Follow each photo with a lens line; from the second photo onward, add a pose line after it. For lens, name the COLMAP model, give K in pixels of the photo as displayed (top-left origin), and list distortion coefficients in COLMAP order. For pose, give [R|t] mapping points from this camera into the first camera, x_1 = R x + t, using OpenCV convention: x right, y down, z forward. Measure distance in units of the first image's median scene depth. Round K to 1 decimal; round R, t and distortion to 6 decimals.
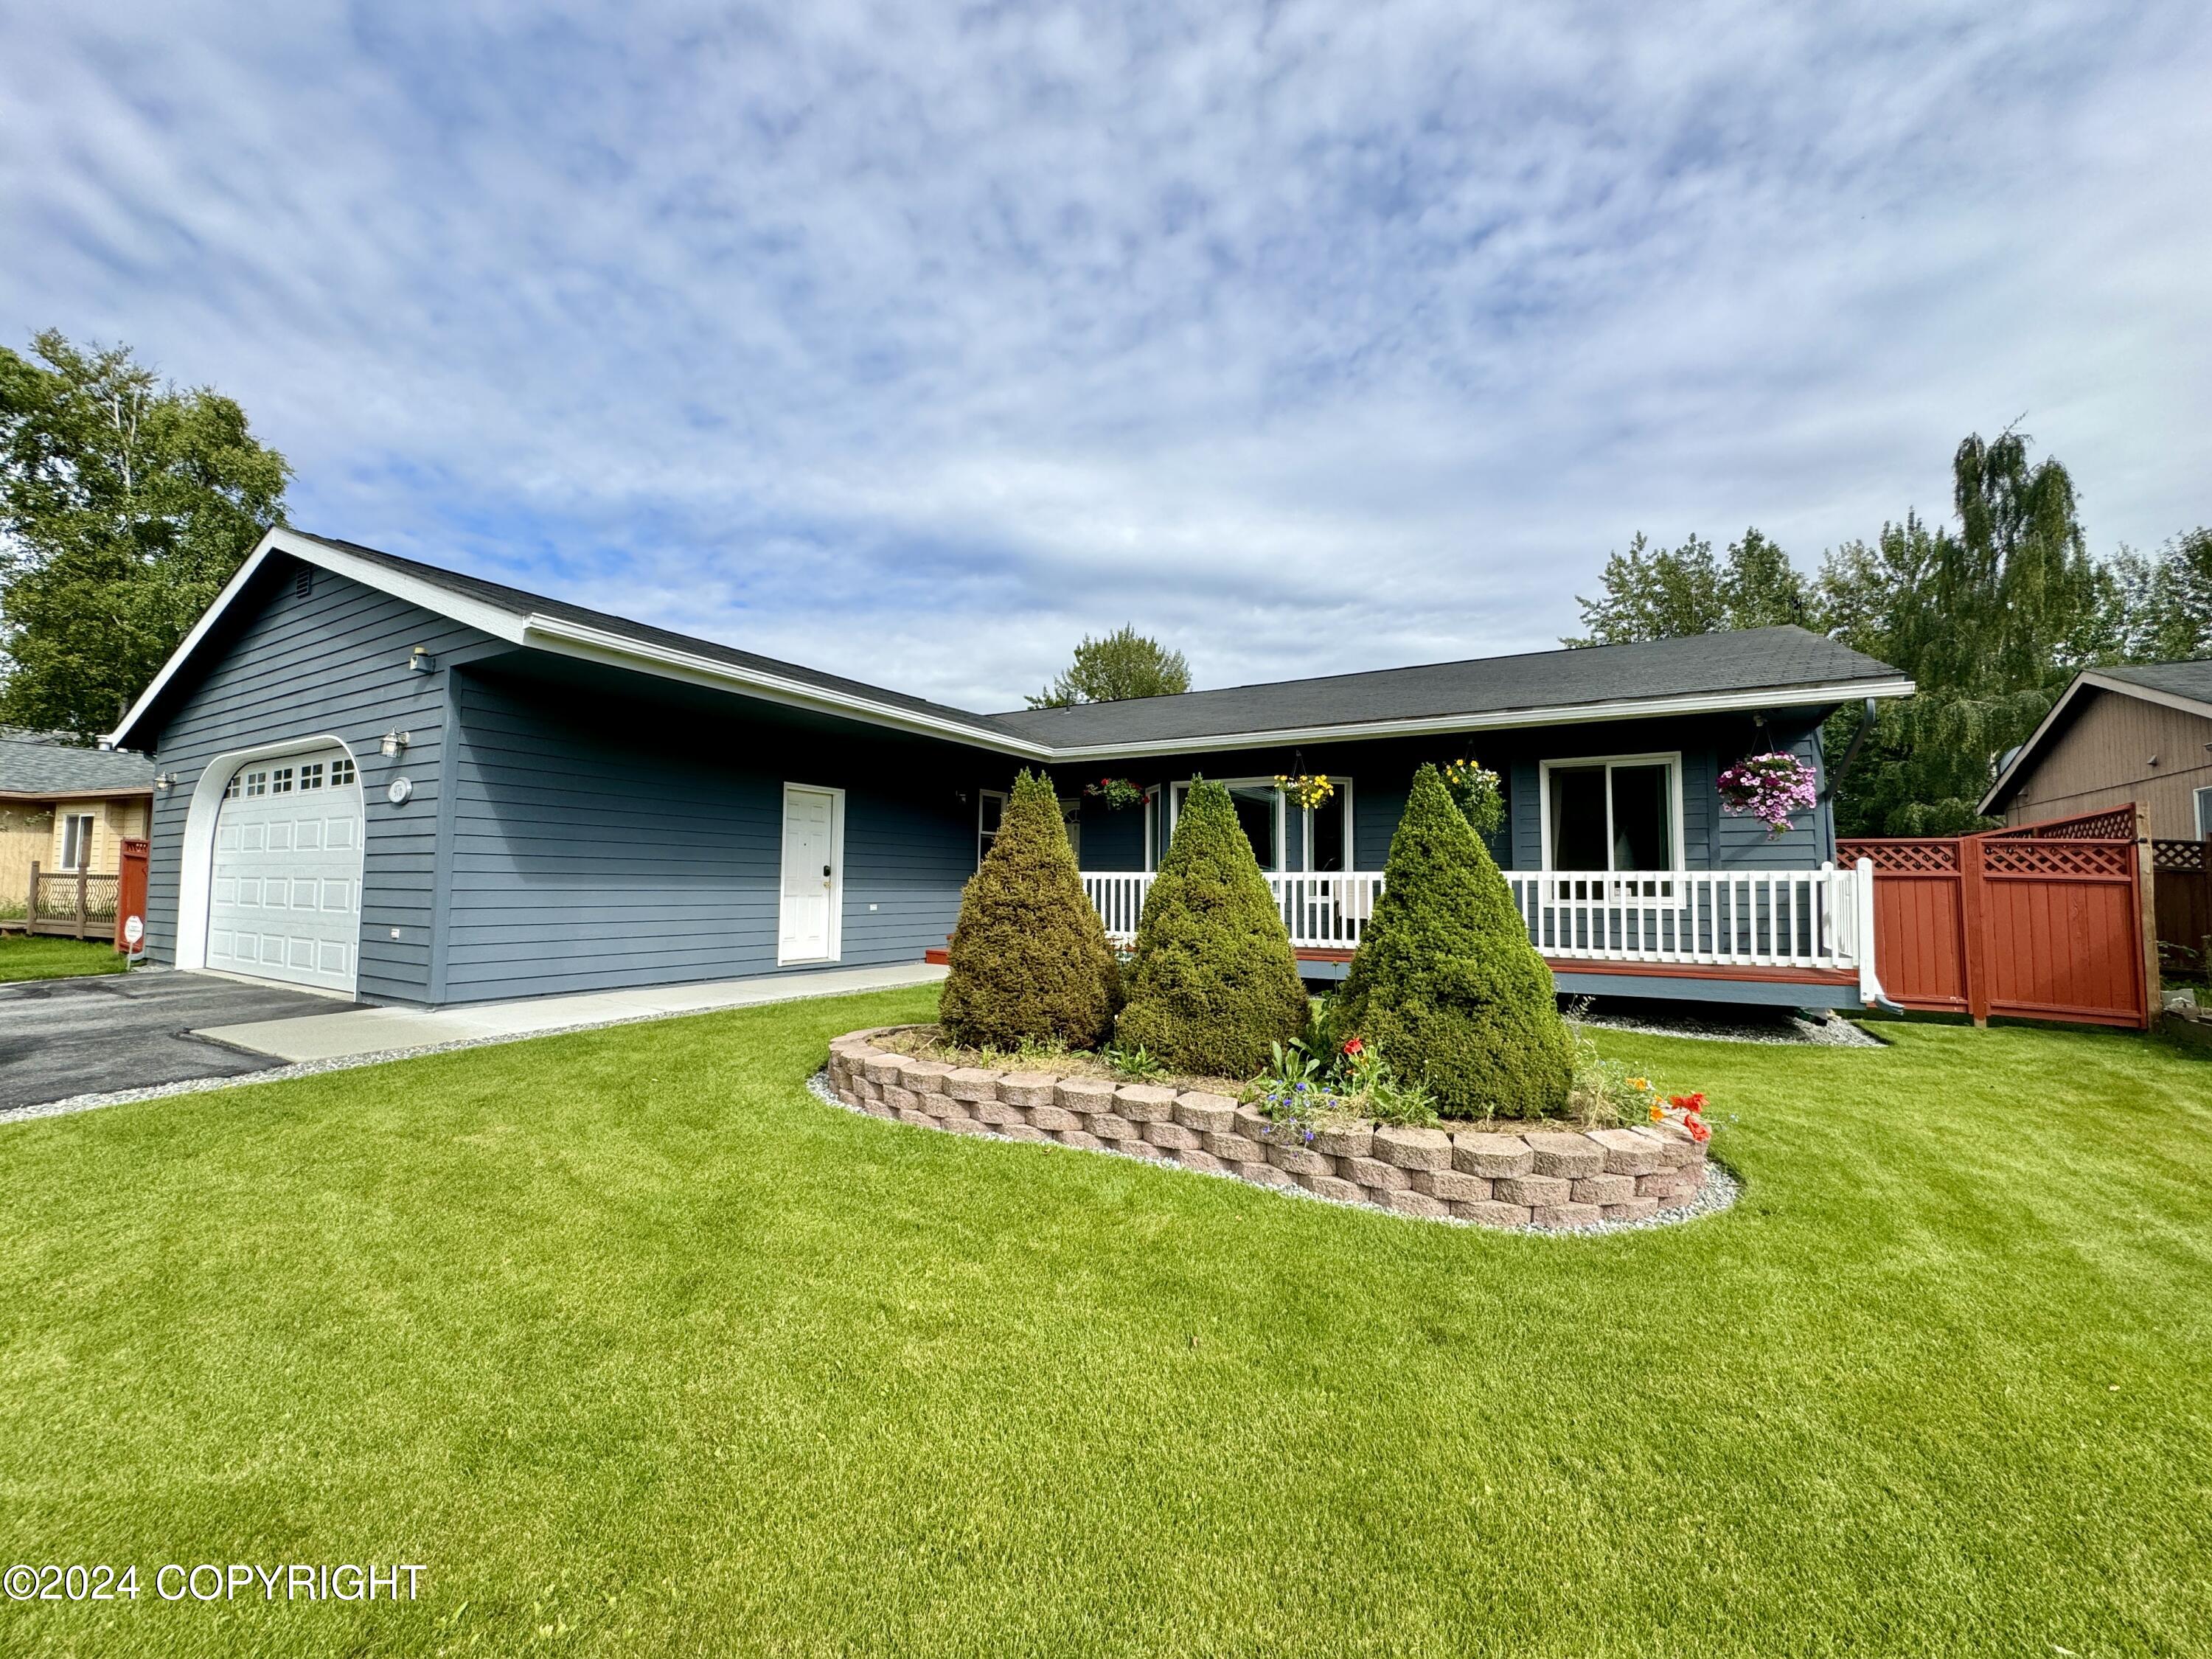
lens RADIAL K [[906.2, 0, 1168.7], [0, 906.2, 808.1], [0, 0, 1]] dist [0.004595, 0.001186]
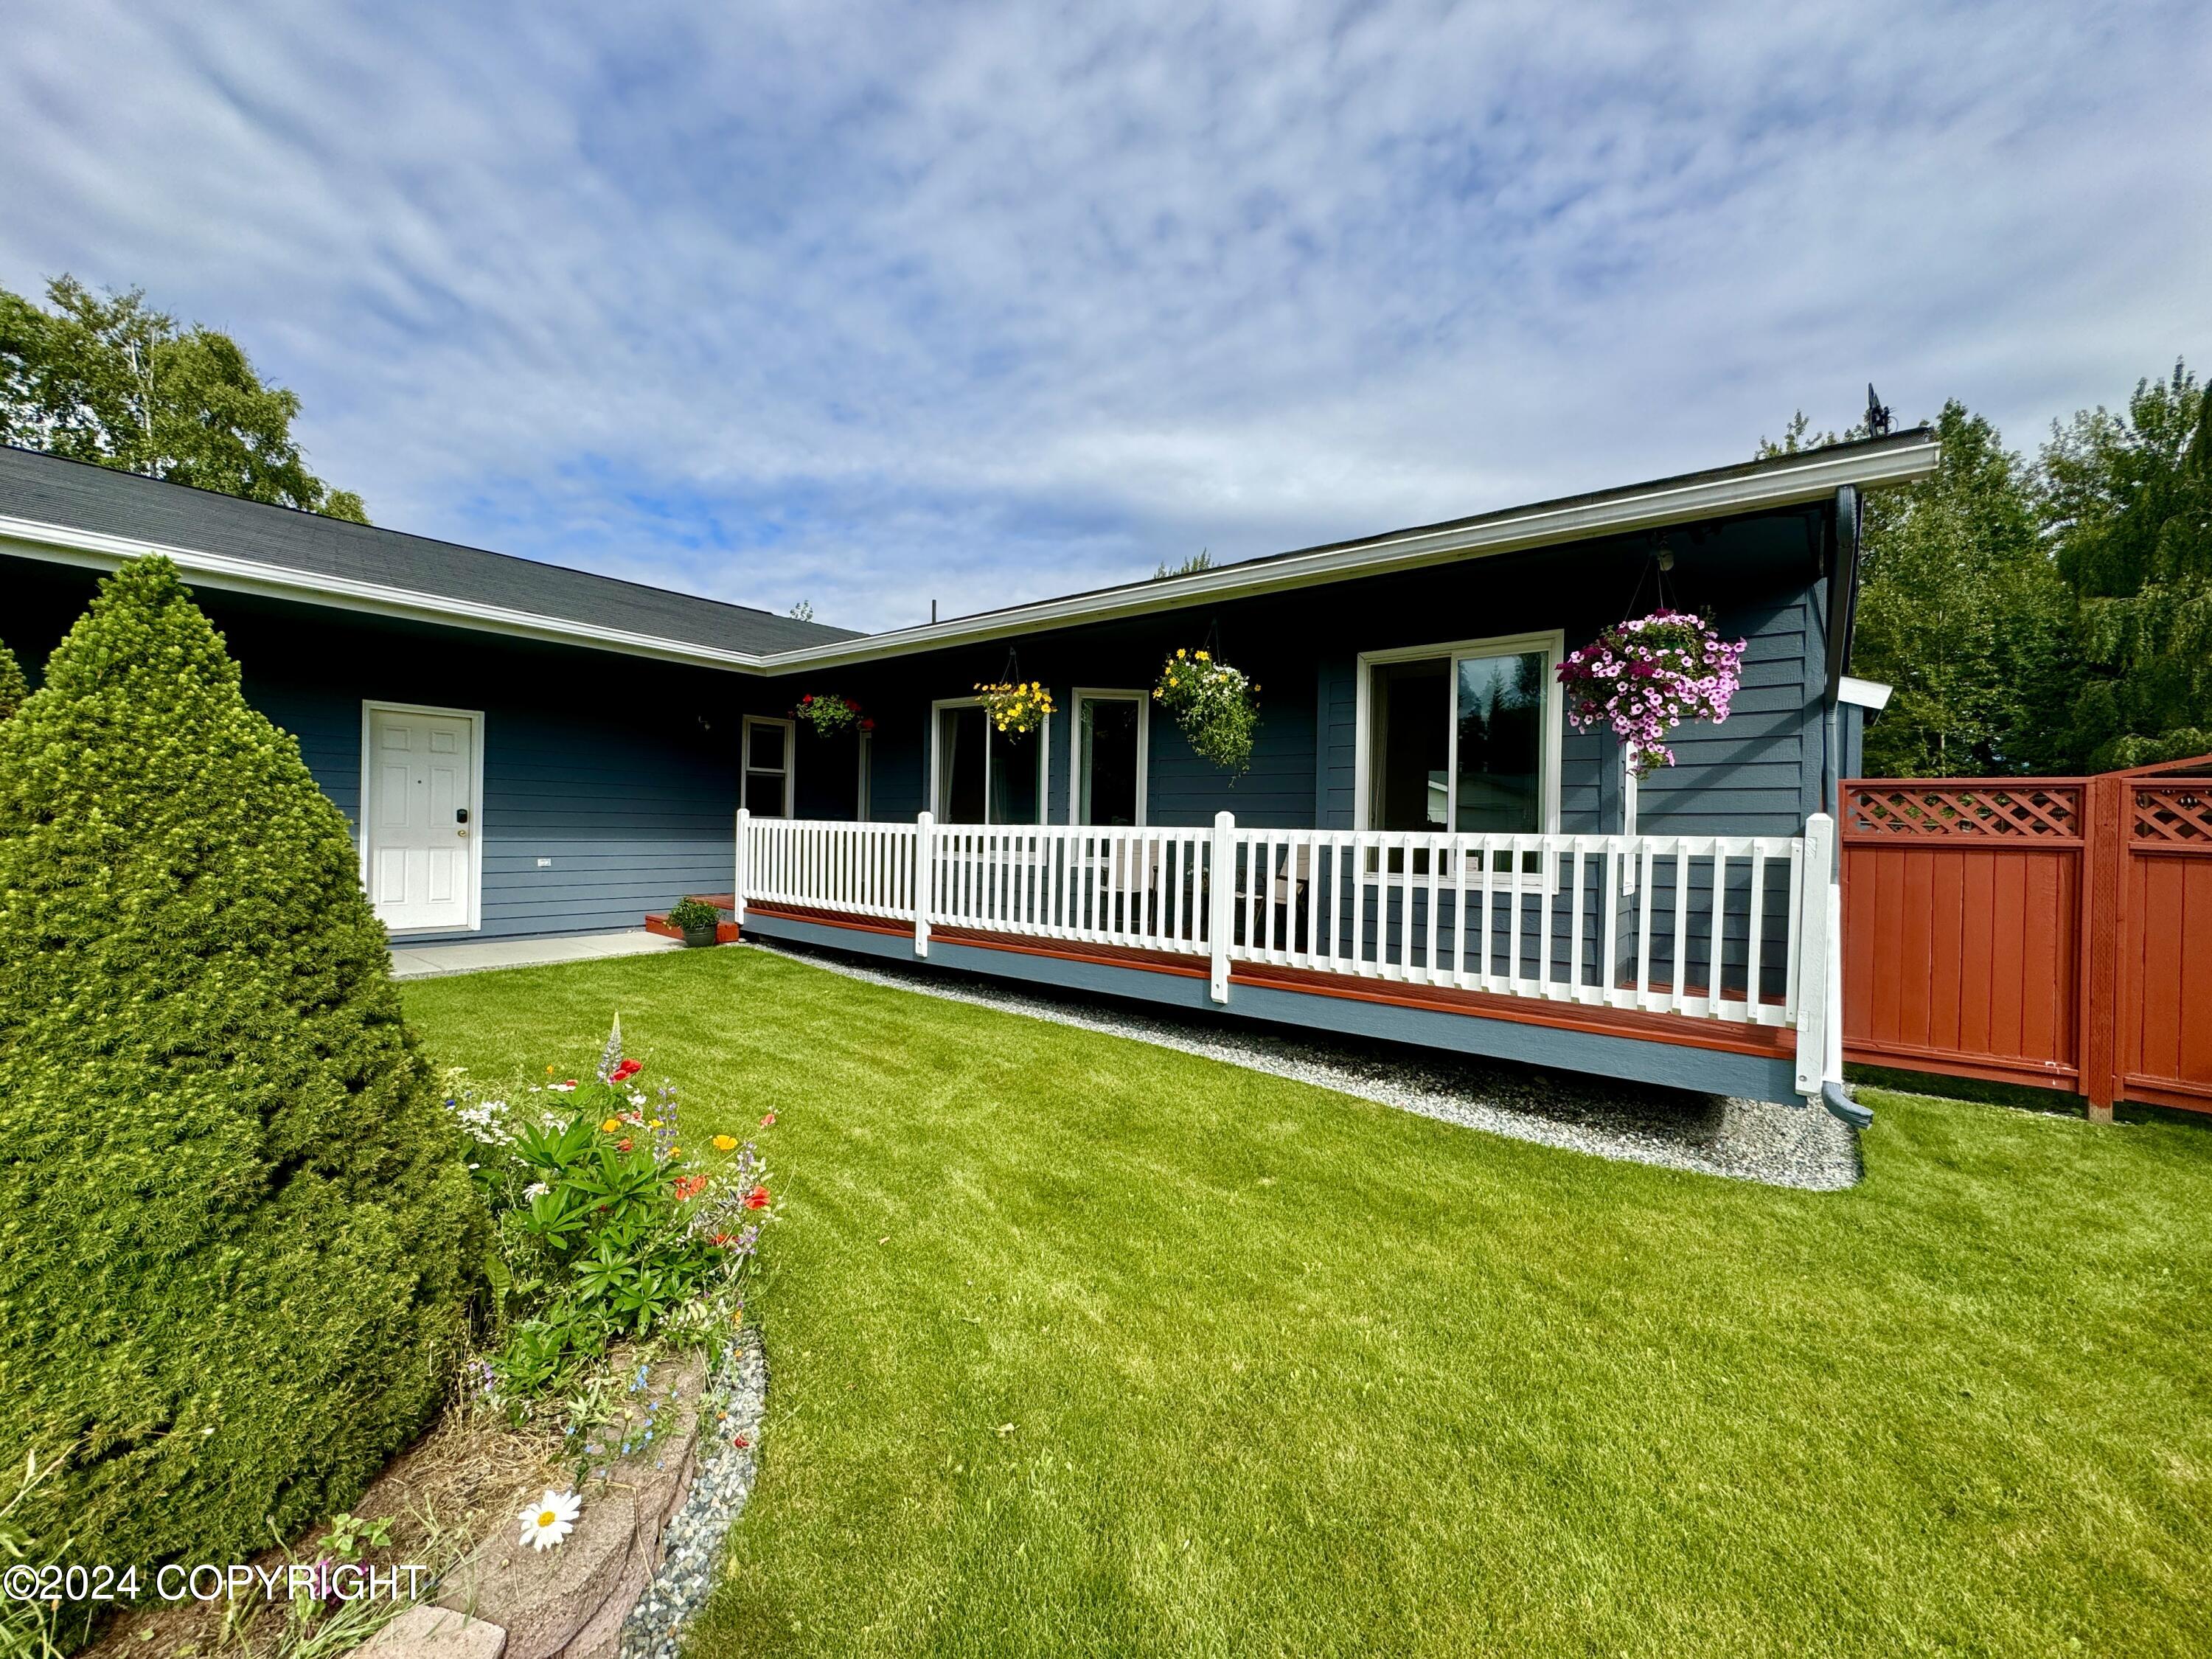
lens RADIAL K [[906.2, 0, 1155.3], [0, 906.2, 816.8], [0, 0, 1]] dist [0.004595, 0.001186]
pose [[0.988720, 0.009014, -0.149504, 0.321690], [0.002332, 0.997140, 0.075540, 0.011056], [0.149758, -0.075036, 0.985871, 0.302488]]
